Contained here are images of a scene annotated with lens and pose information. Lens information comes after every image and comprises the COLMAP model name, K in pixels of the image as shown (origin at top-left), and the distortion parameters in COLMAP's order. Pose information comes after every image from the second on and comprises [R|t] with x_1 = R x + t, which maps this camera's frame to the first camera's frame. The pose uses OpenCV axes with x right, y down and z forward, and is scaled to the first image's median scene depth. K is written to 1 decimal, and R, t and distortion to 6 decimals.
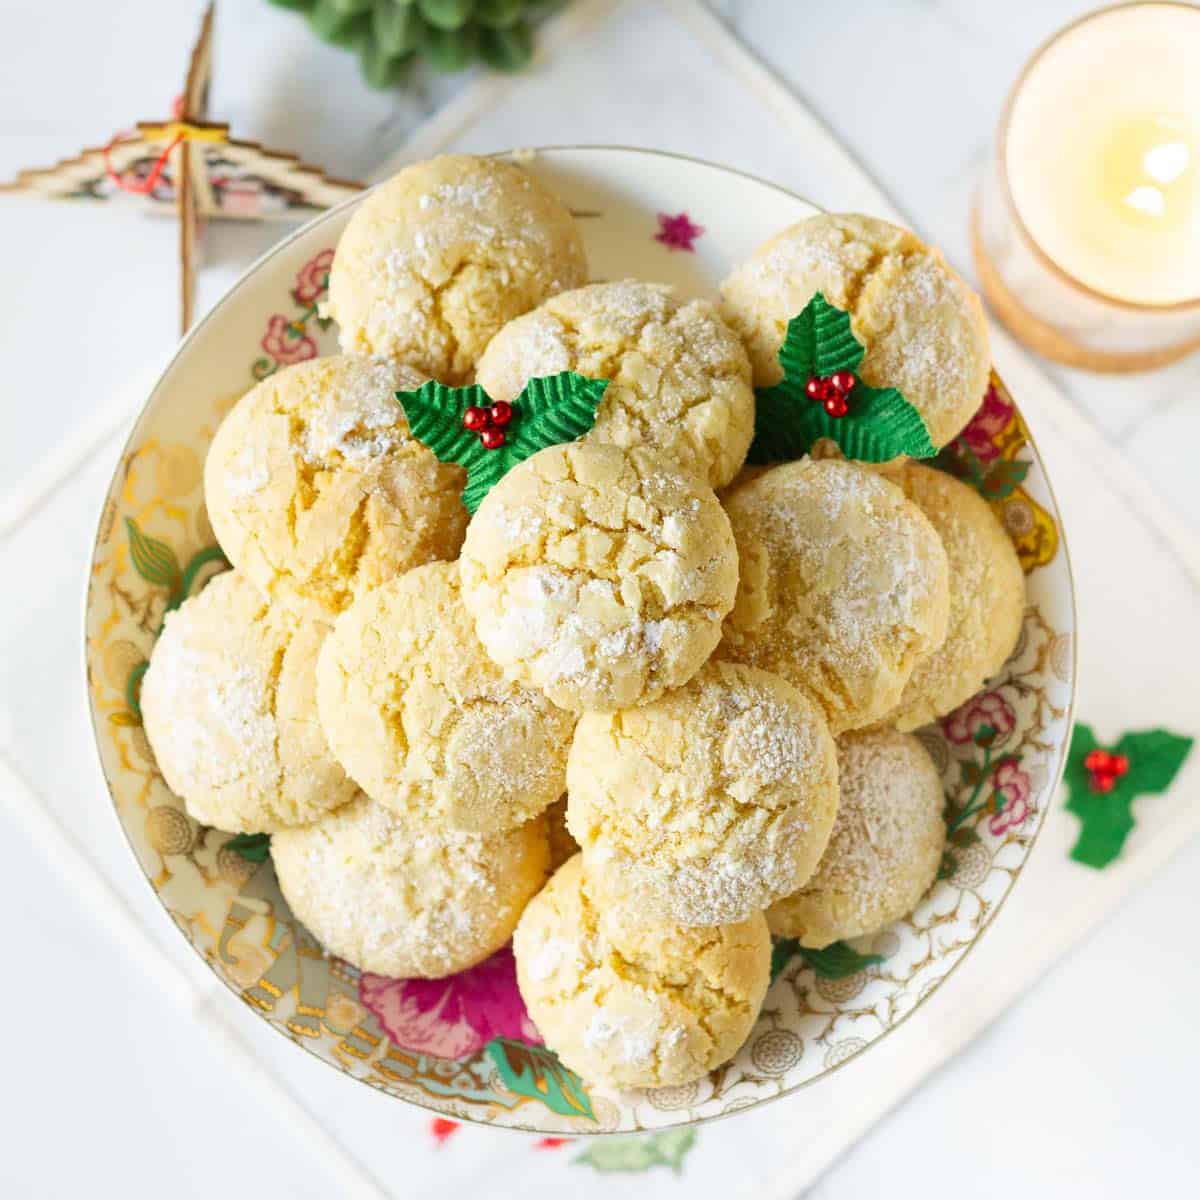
lens RADIAL K [[4504.8, 0, 600.5], [0, 4504.8, 600.3], [0, 0, 1]] dist [-0.157418, 0.000000]
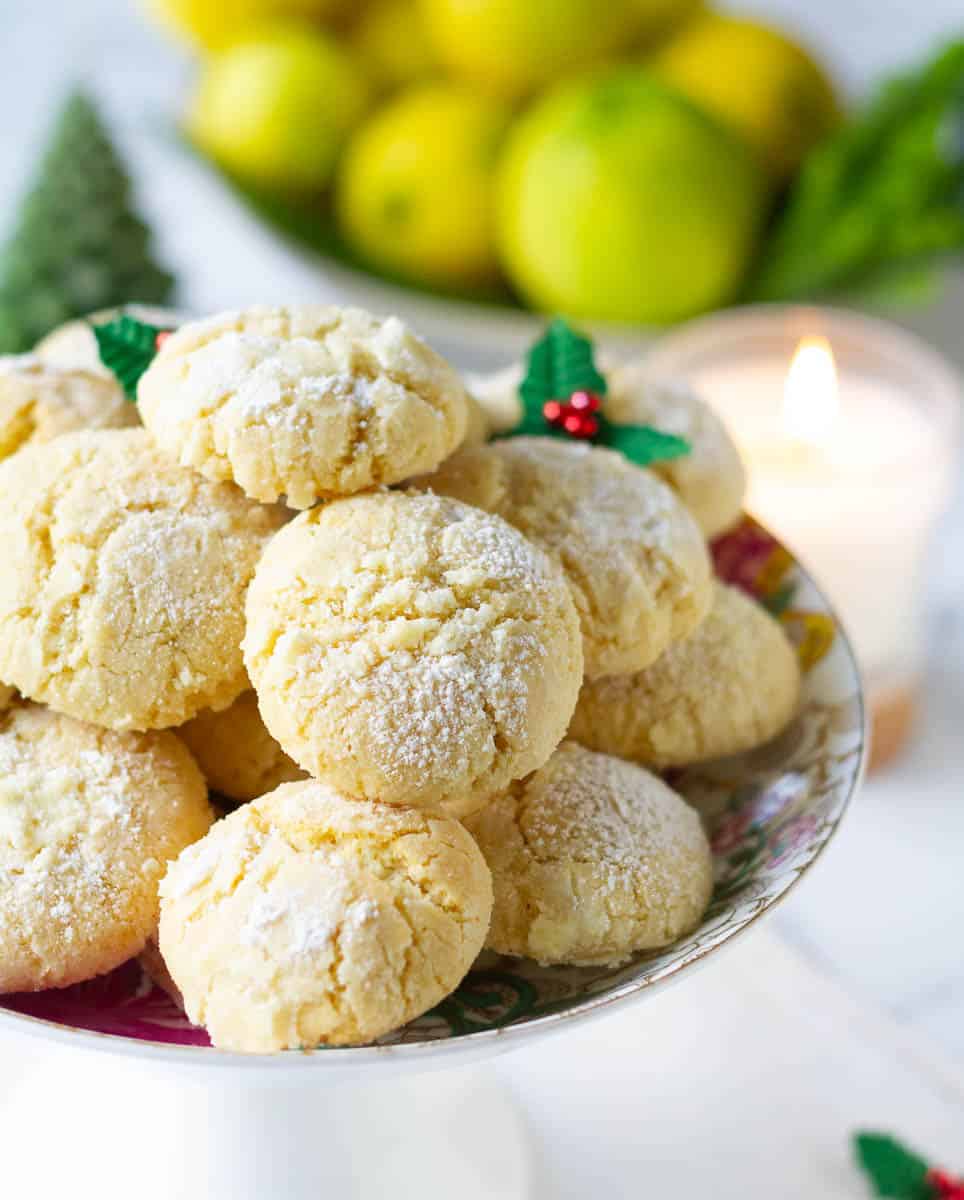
lens RADIAL K [[3619.7, 0, 480.7], [0, 3619.7, 602.4], [0, 0, 1]] dist [-0.008088, 0.000000]
pose [[0.998465, 0.053411, 0.014627, 0.024512], [-0.023584, 0.649102, -0.760336, 0.521908], [-0.050105, 0.758824, 0.649365, 0.566702]]
